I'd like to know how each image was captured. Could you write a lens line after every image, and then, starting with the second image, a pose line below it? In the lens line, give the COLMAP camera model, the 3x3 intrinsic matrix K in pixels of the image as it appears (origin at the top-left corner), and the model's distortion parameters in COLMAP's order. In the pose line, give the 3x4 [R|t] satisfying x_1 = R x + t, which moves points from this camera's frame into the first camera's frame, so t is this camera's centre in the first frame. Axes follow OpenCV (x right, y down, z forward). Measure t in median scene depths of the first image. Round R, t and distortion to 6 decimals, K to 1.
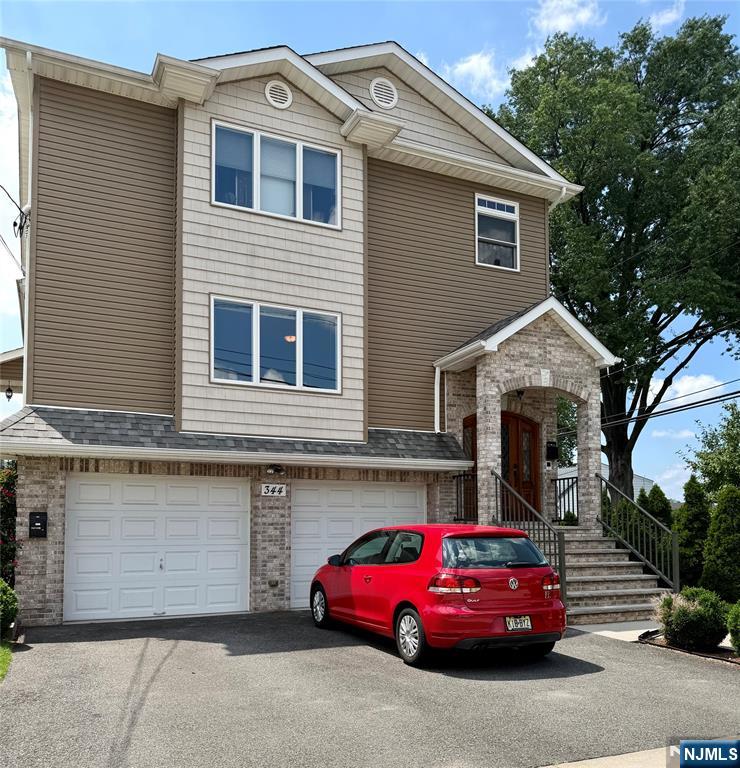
lens RADIAL K [[678.2, 0, 366.8], [0, 678.2, 498.7], [0, 0, 1]] dist [0.044697, -0.013913]
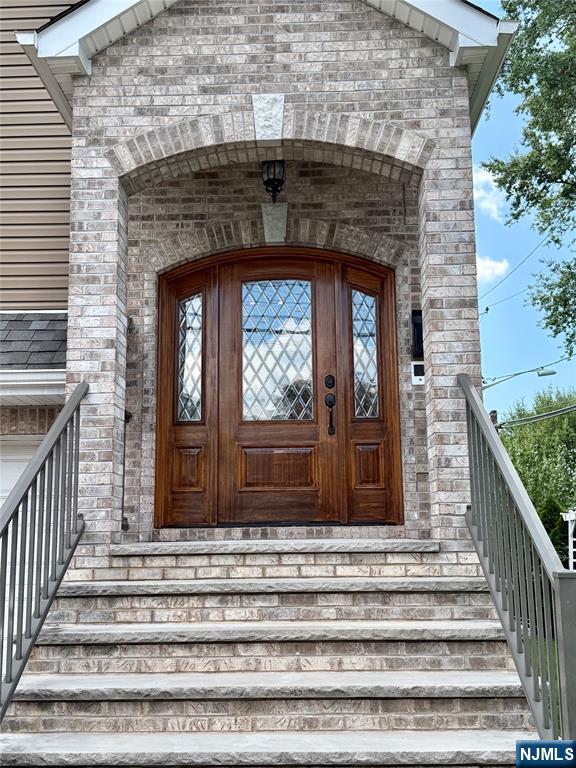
lens RADIAL K [[835.1, 0, 287.5], [0, 835.1, 387.1], [0, 0, 1]] dist [0.050572, 0.000000]
pose [[0.905416, -0.080832, -0.416759, 0.441219], [0.028015, 0.990942, -0.131334, 0.018955], [0.423600, 0.107236, 0.899479, 0.628188]]
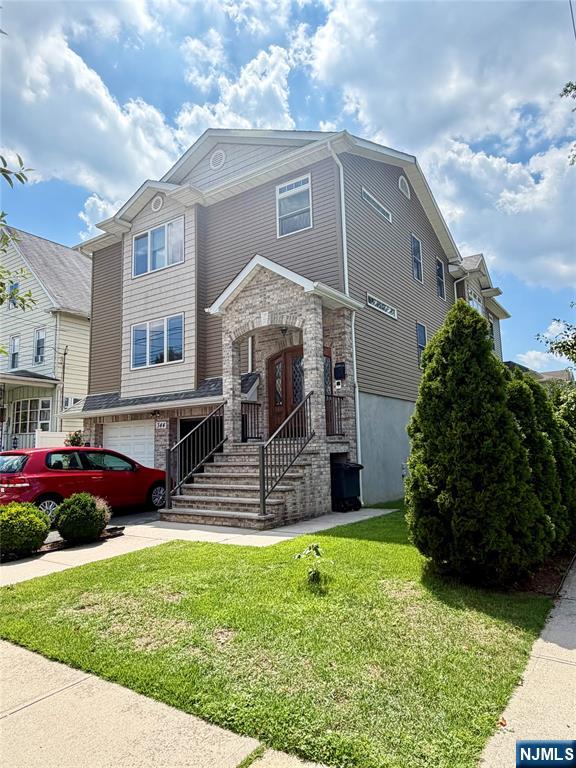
lens RADIAL K [[498.7, 0, 288.0], [0, 498.7, 381.8], [0, 0, 1]] dist [0.000498, 0.000238]
pose [[0.529423, -0.125509, -0.839023, 1.017677], [0.064471, 0.992088, -0.107725, 0.032389], [0.845905, 0.002939, 0.533326, 0.561463]]
